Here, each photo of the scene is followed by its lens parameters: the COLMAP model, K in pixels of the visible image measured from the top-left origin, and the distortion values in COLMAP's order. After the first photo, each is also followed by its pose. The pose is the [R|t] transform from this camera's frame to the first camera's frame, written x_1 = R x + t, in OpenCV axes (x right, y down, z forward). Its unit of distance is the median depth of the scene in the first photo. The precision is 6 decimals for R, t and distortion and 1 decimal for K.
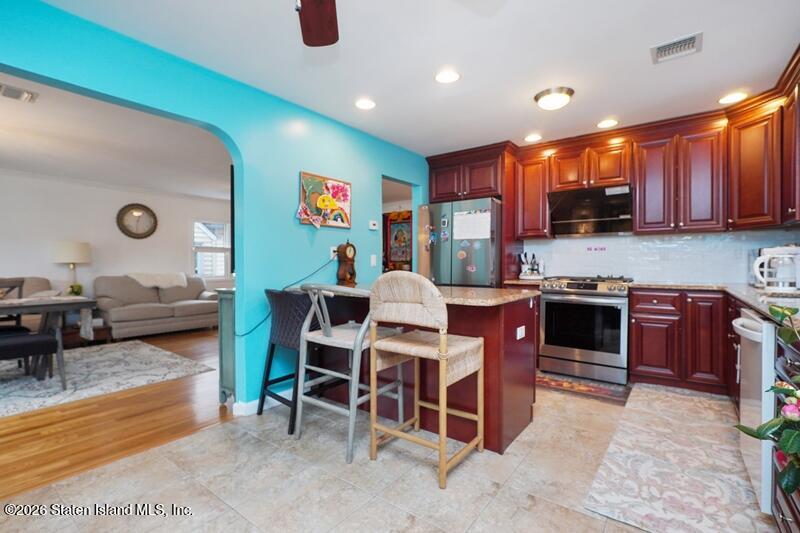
lens RADIAL K [[373.6, 0, 400.0], [0, 373.6, 266.5], [0, 0, 1]] dist [-0.009471, 0.001312]
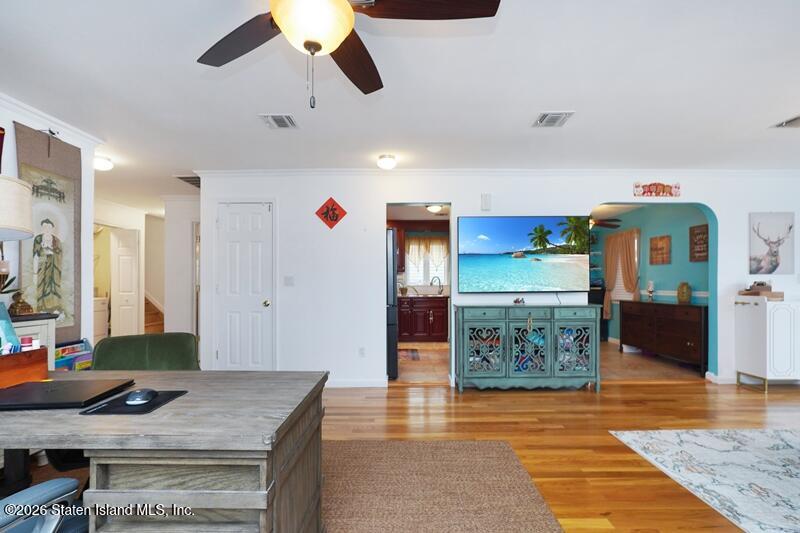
lens RADIAL K [[373.9, 0, 401.4], [0, 373.9, 283.3], [0, 0, 1]] dist [-0.011957, 0.001177]
pose [[-0.613293, 0.008321, 0.789812, -0.955107], [0.012110, 0.999926, -0.001131, -0.019525], [-0.789763, 0.008870, -0.613348, 2.057766]]
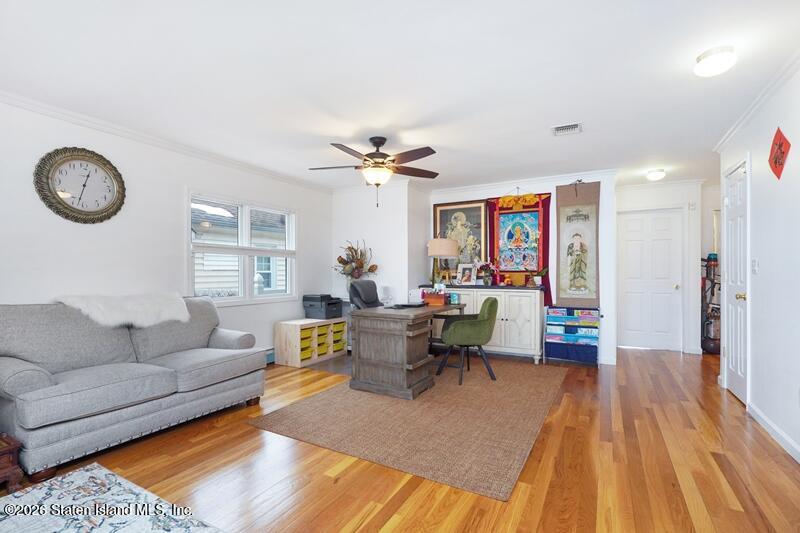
lens RADIAL K [[375.8, 0, 397.9], [0, 375.8, 272.5], [0, 0, 1]] dist [-0.014820, 0.001500]
pose [[0.989725, 0.001284, 0.142977, -0.695574], [0.000406, 0.999930, -0.011794, -0.008455], [-0.142983, 0.011731, 0.989656, 0.875038]]
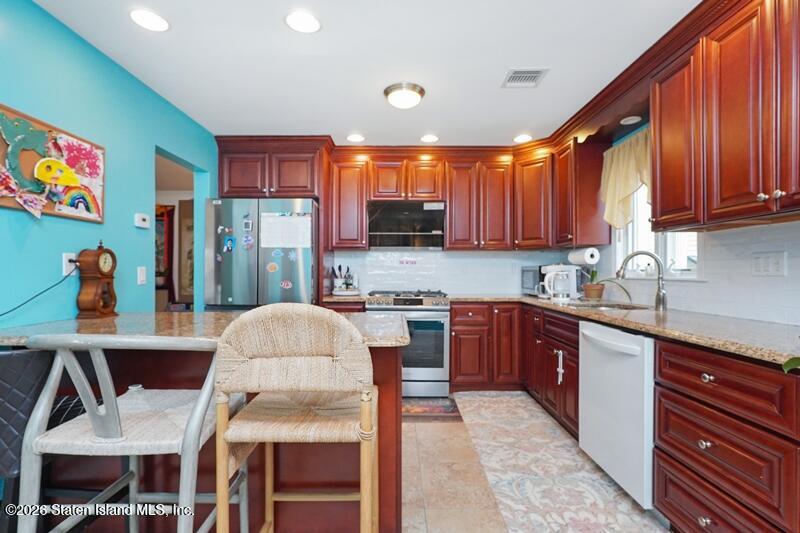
lens RADIAL K [[379.3, 0, 402.1], [0, 379.3, 272.4], [0, 0, 1]] dist [-0.013165, 0.001360]
pose [[0.792651, 0.000871, 0.609675, -0.123880], [0.003537, 0.999976, -0.006027, -0.017597], [-0.609665, 0.006934, 0.792629, 0.238092]]
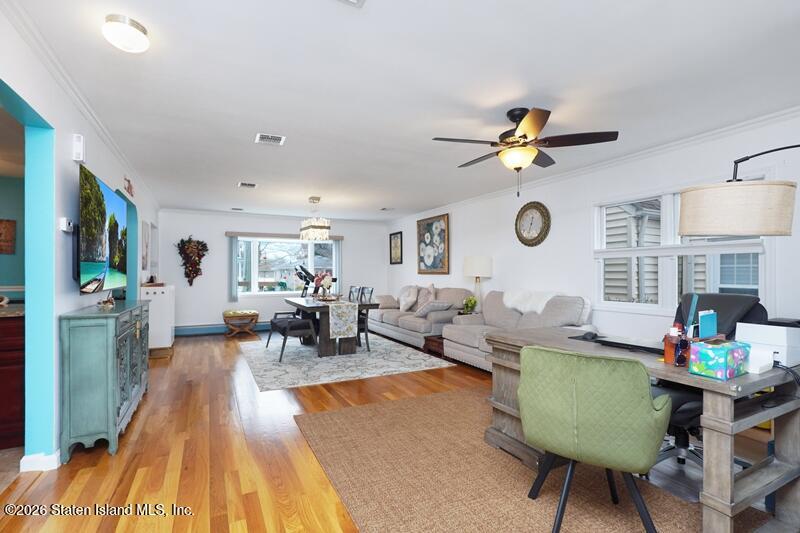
lens RADIAL K [[371.0, 0, 397.2], [0, 371.0, 272.3], [0, 0, 1]] dist [-0.002211, 0.000036]
pose [[-0.432938, -0.002275, -0.901421, 0.243780], [-0.005339, 0.999986, 0.000041, -0.032591], [0.901408, 0.004831, -0.432944, 2.009957]]
